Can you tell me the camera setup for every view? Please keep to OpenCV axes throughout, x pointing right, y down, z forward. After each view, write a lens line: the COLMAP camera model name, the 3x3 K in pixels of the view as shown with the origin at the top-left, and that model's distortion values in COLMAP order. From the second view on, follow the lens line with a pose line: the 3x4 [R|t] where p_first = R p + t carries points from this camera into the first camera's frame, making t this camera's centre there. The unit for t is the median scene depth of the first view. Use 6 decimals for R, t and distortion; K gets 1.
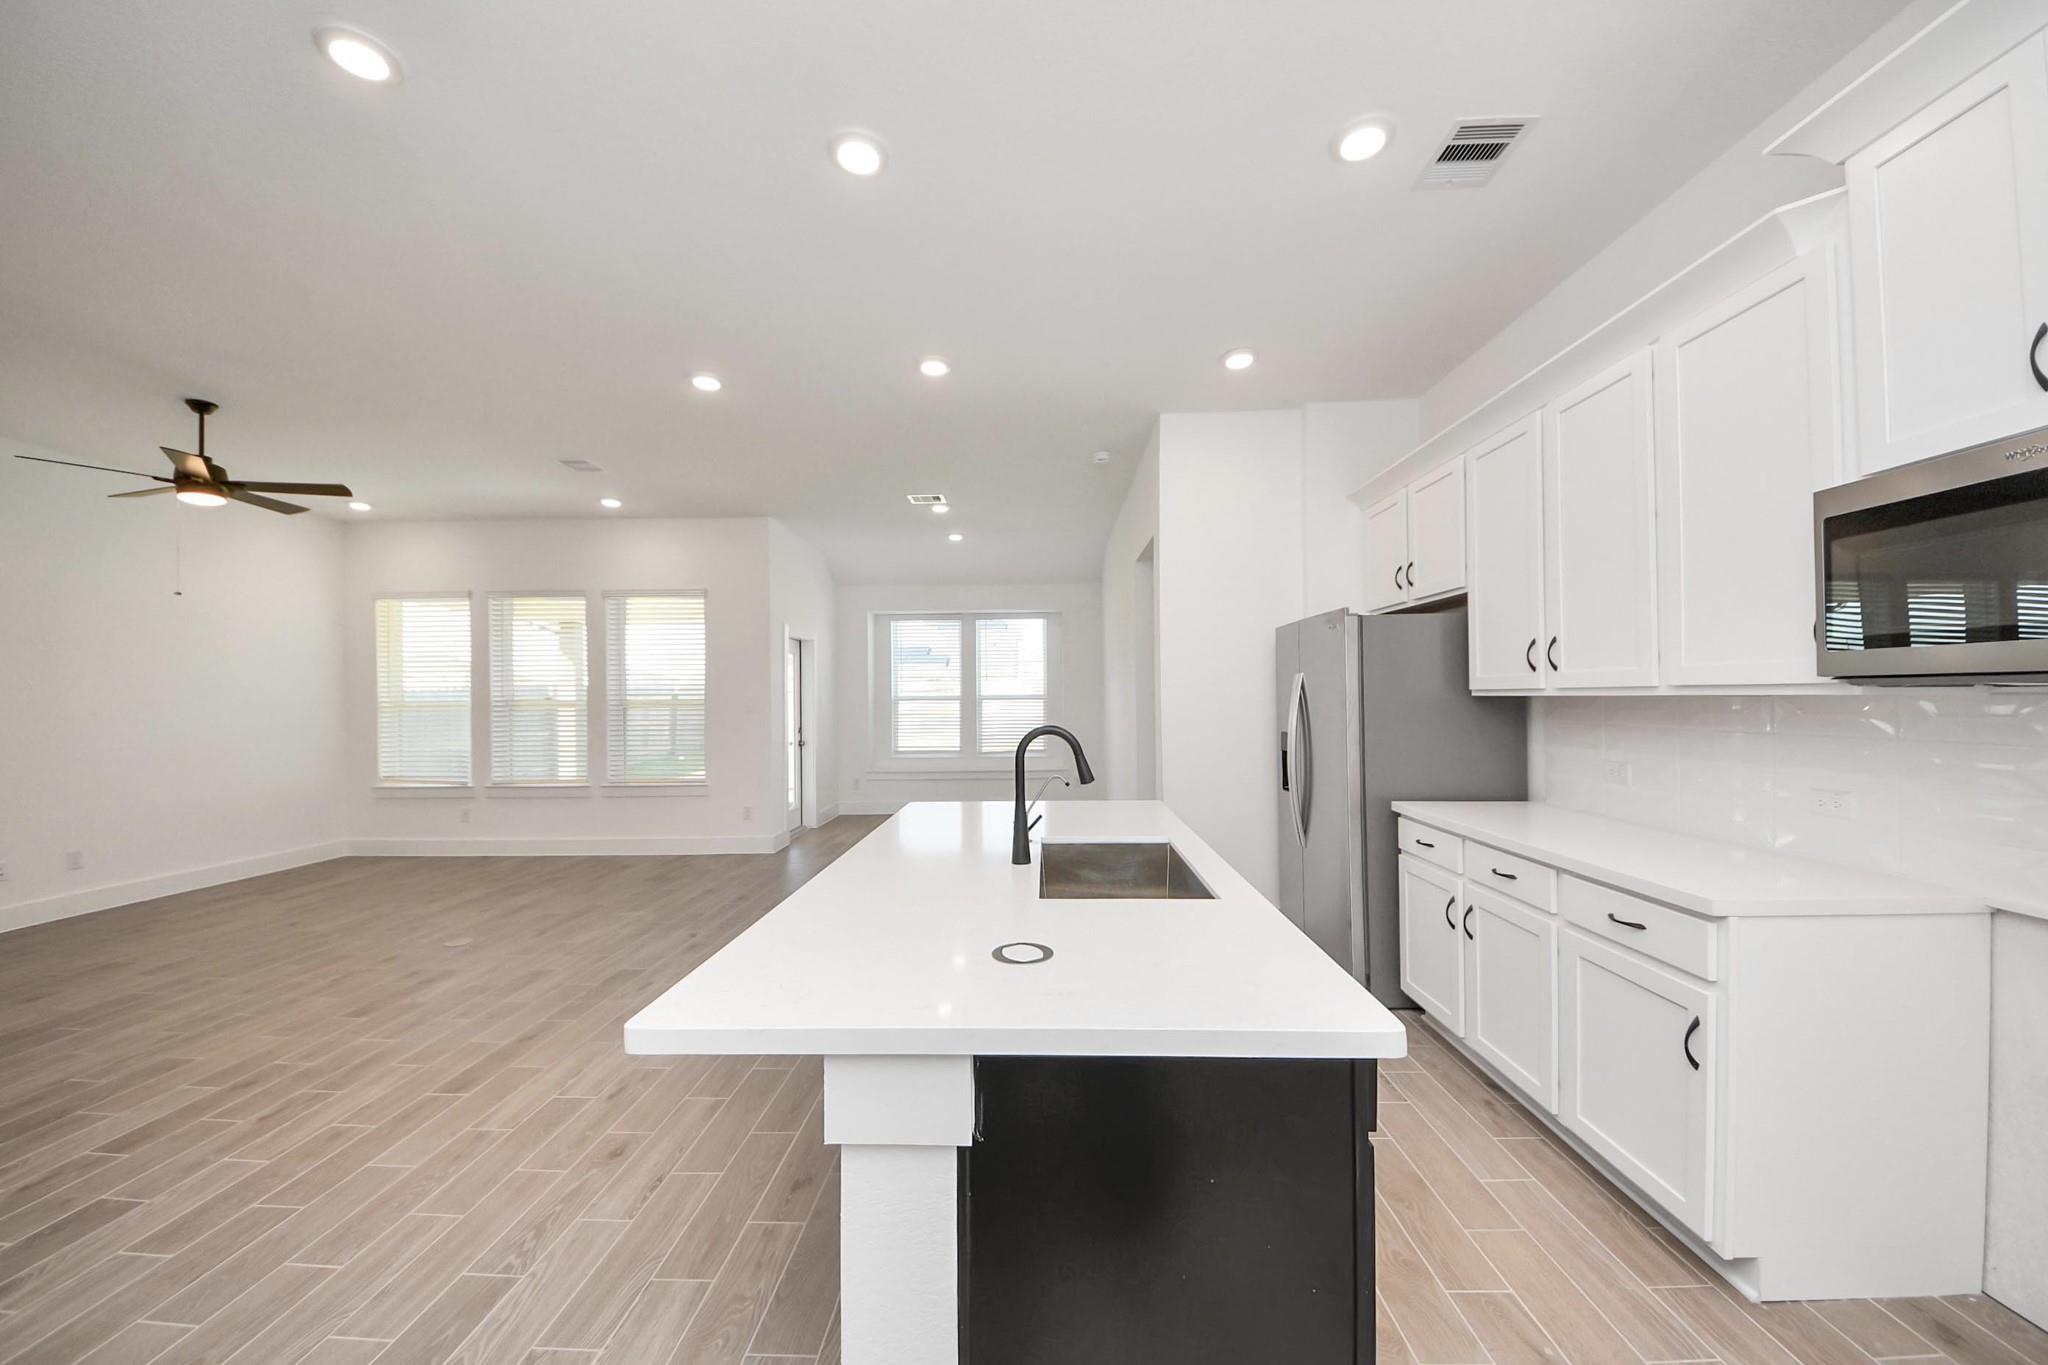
lens RADIAL K [[731.5, 0, 1017.3], [0, 731.5, 688.7], [0, 0, 1]] dist [0.026687, -0.015930]
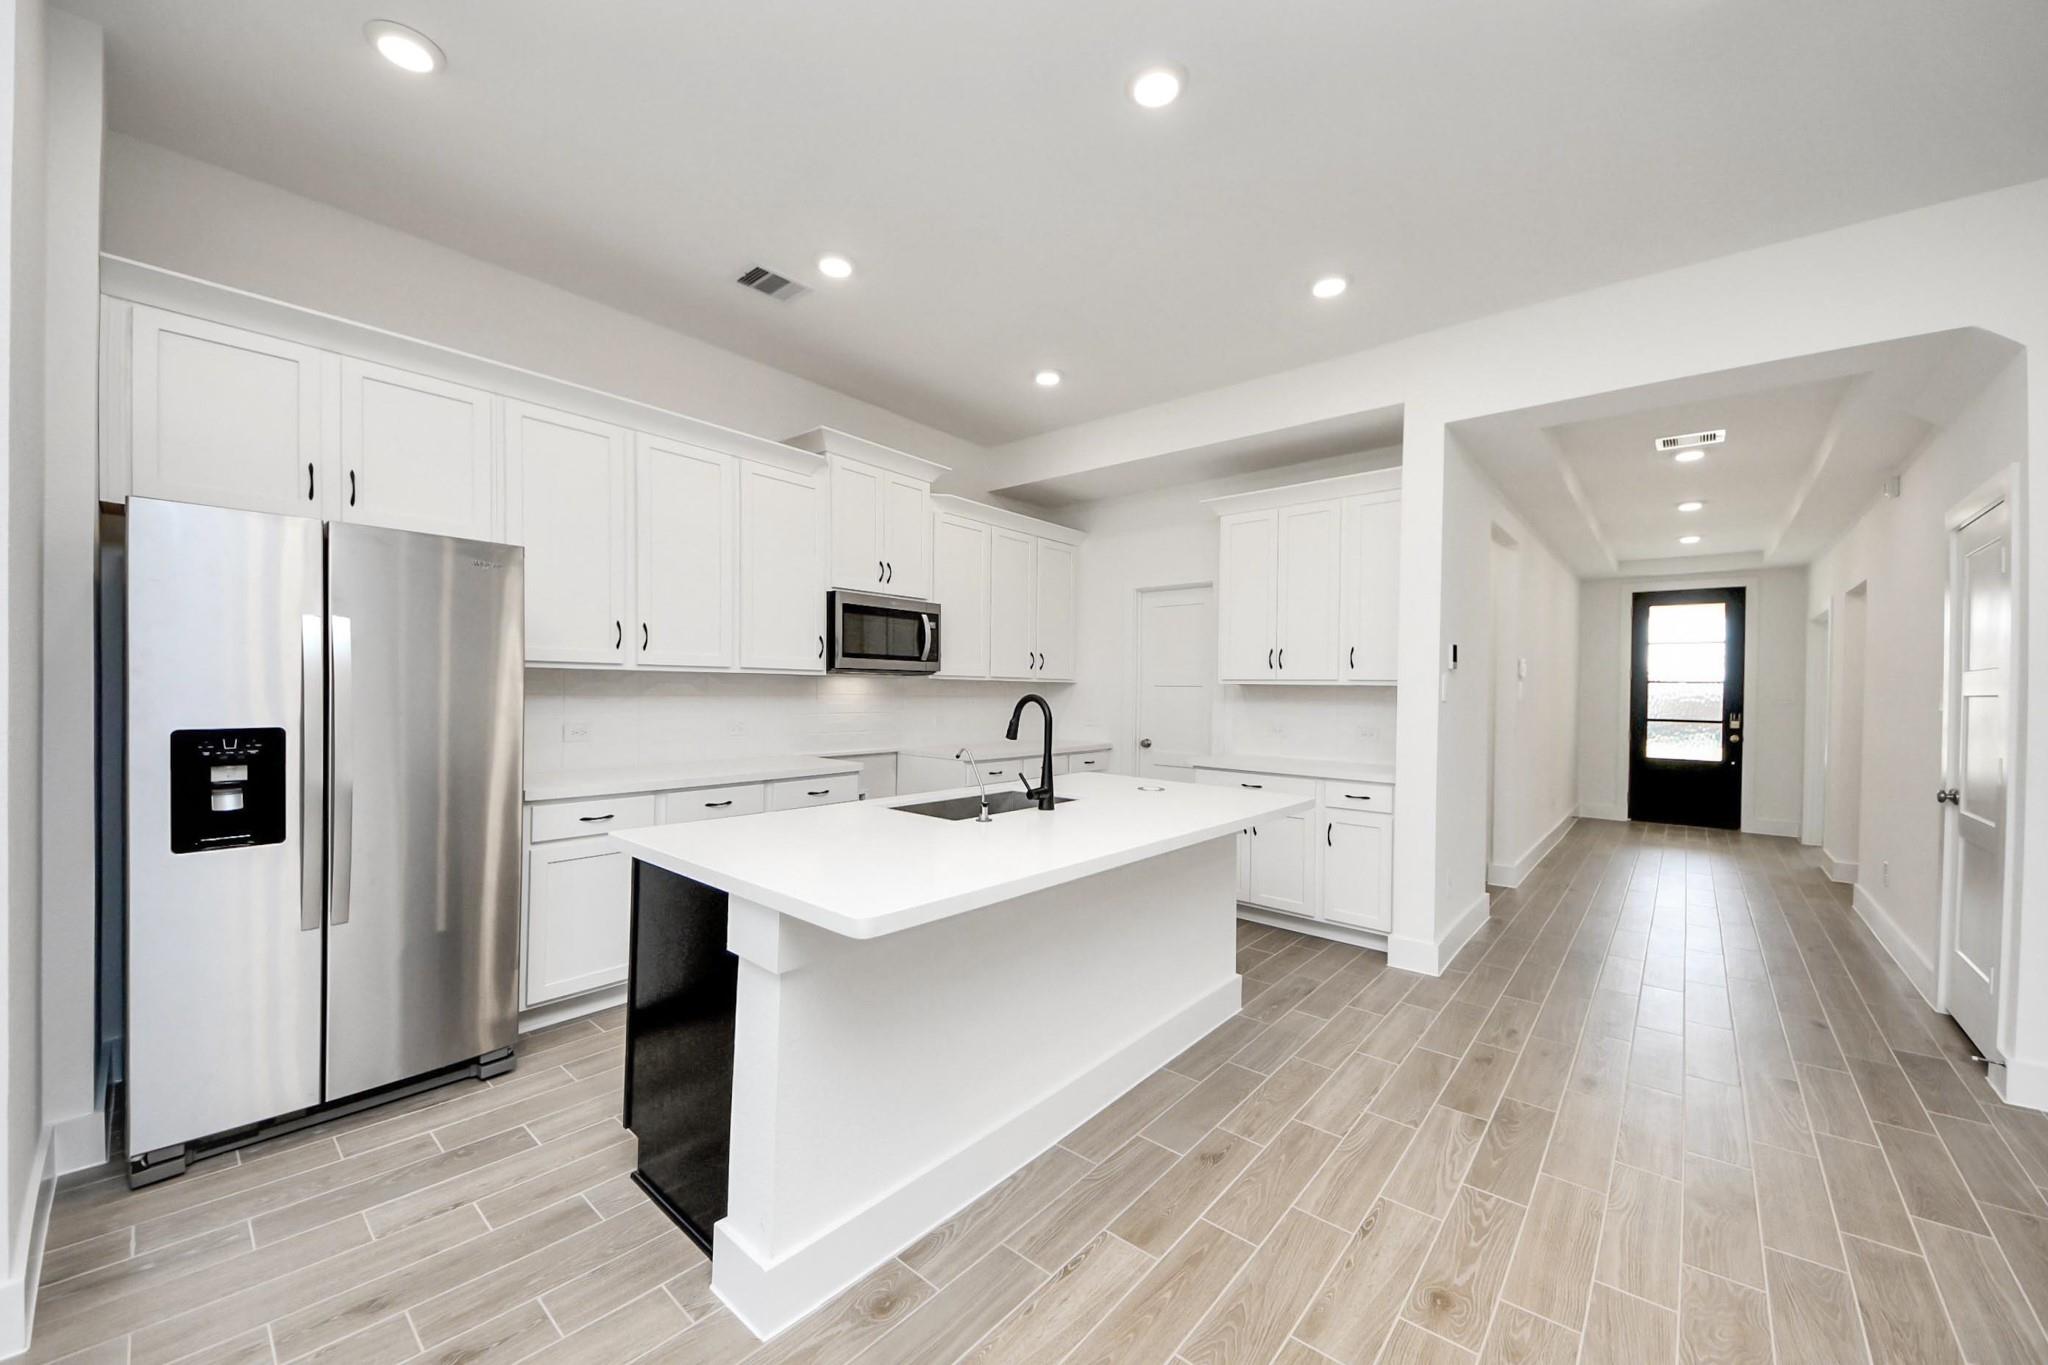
lens RADIAL K [[764.2, 0, 1021.4], [0, 764.2, 693.7], [0, 0, 1]] dist [0.061087, -0.029481]
pose [[-0.778357, -0.015664, 0.627627, -0.264877], [-0.022331, 0.999747, -0.002743, 0.017334], [-0.627425, -0.016150, -0.778510, 0.710039]]
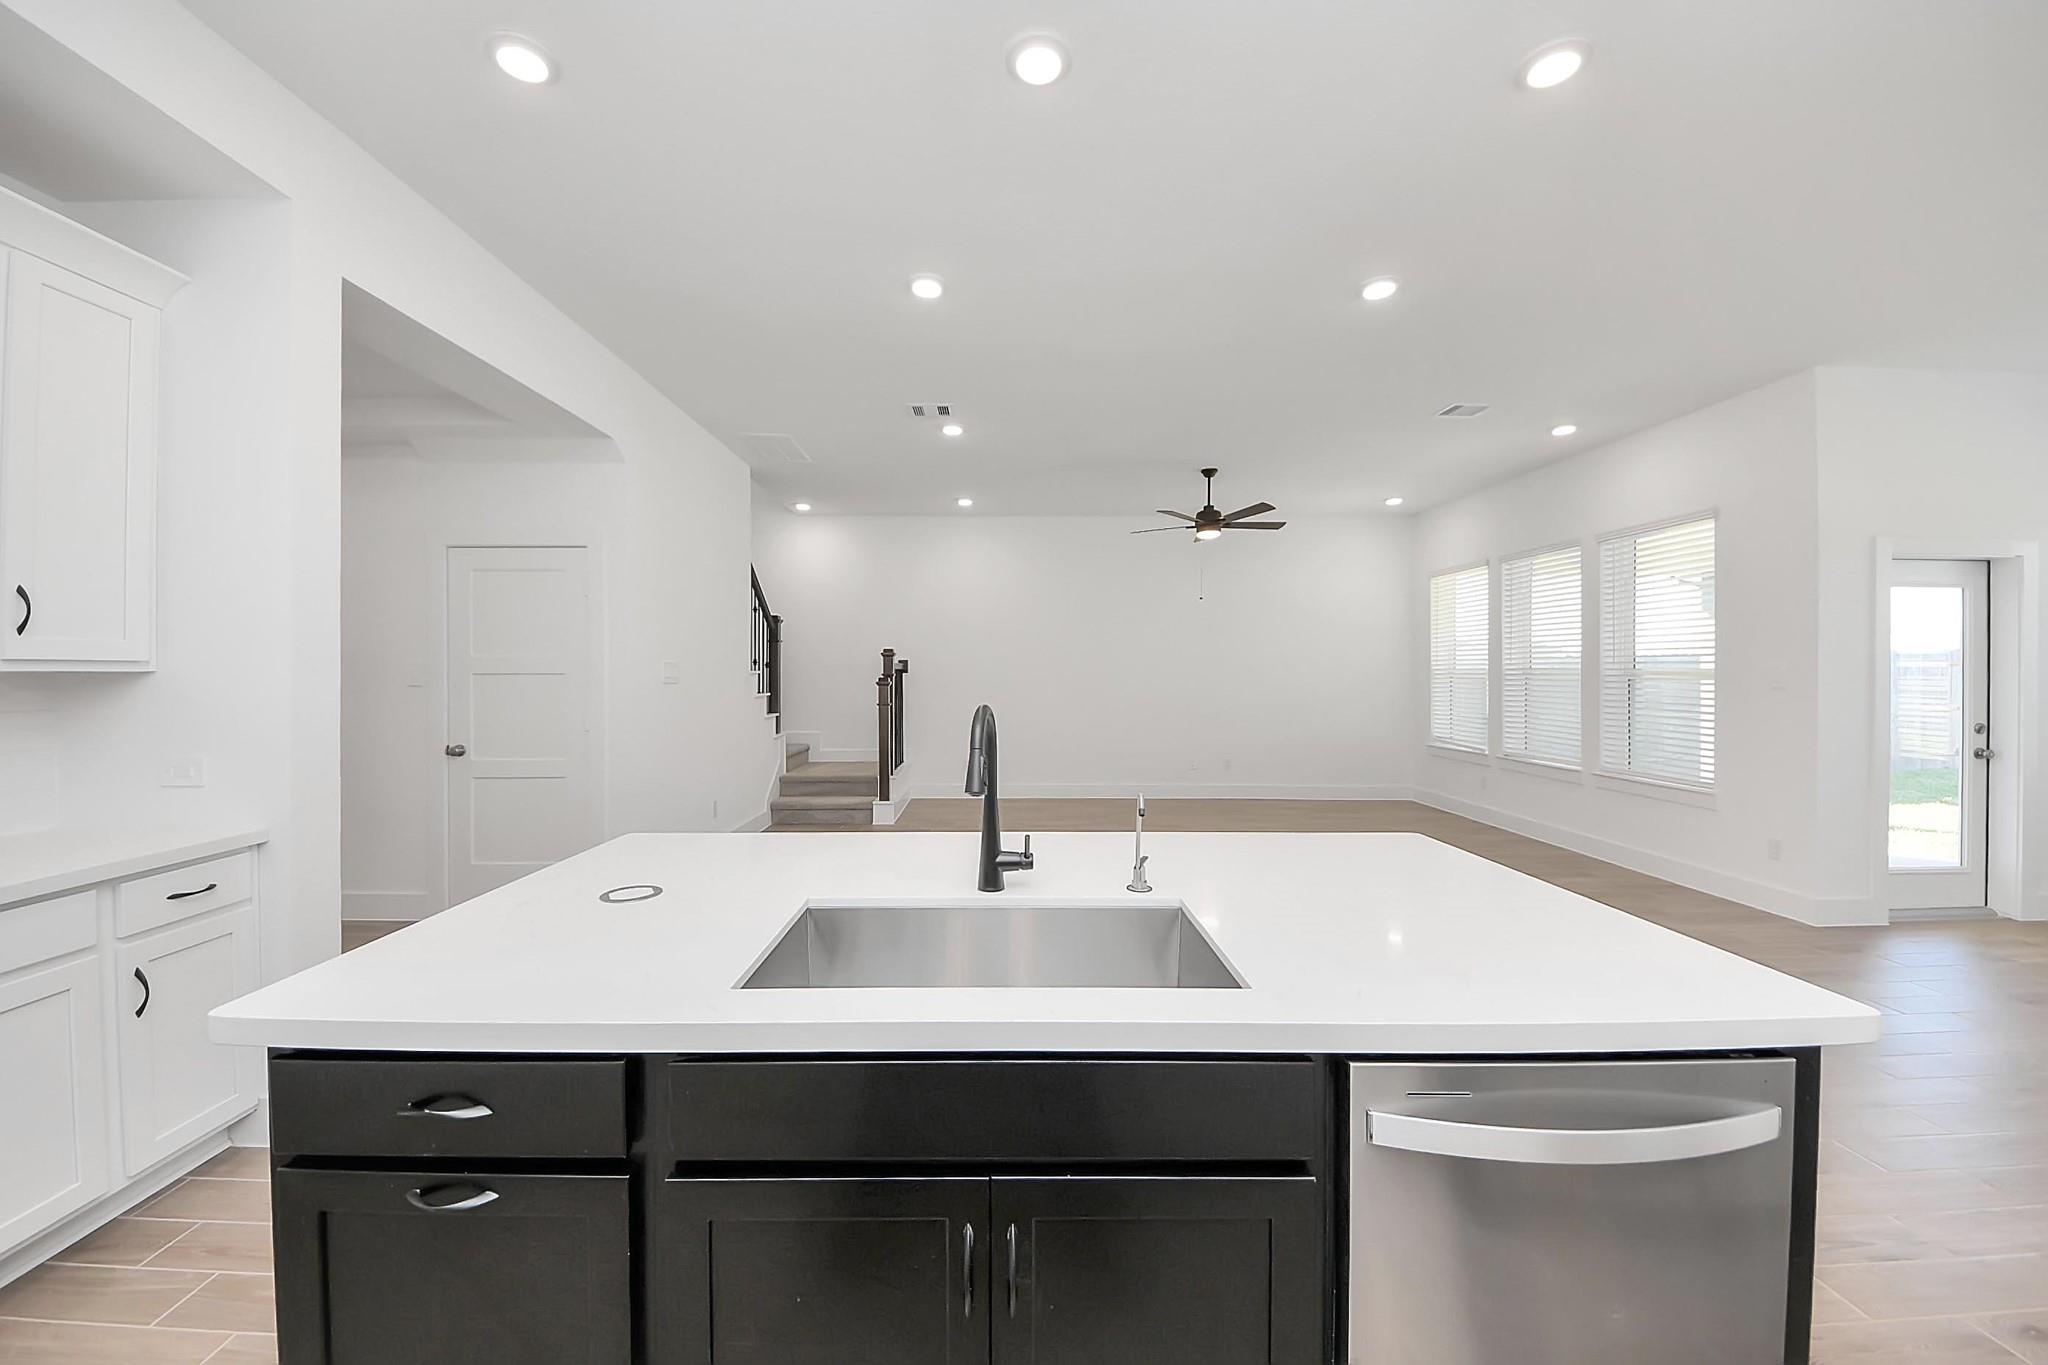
lens RADIAL K [[731.5, 0, 1017.3], [0, 731.5, 688.7], [0, 0, 1]] dist [0.026687, -0.015930]
pose [[0.046699, 0.034209, -0.998323, 0.249872], [0.012549, 0.999314, 0.034830, 0.000233], [0.998830, -0.014155, 0.046238, 0.355062]]
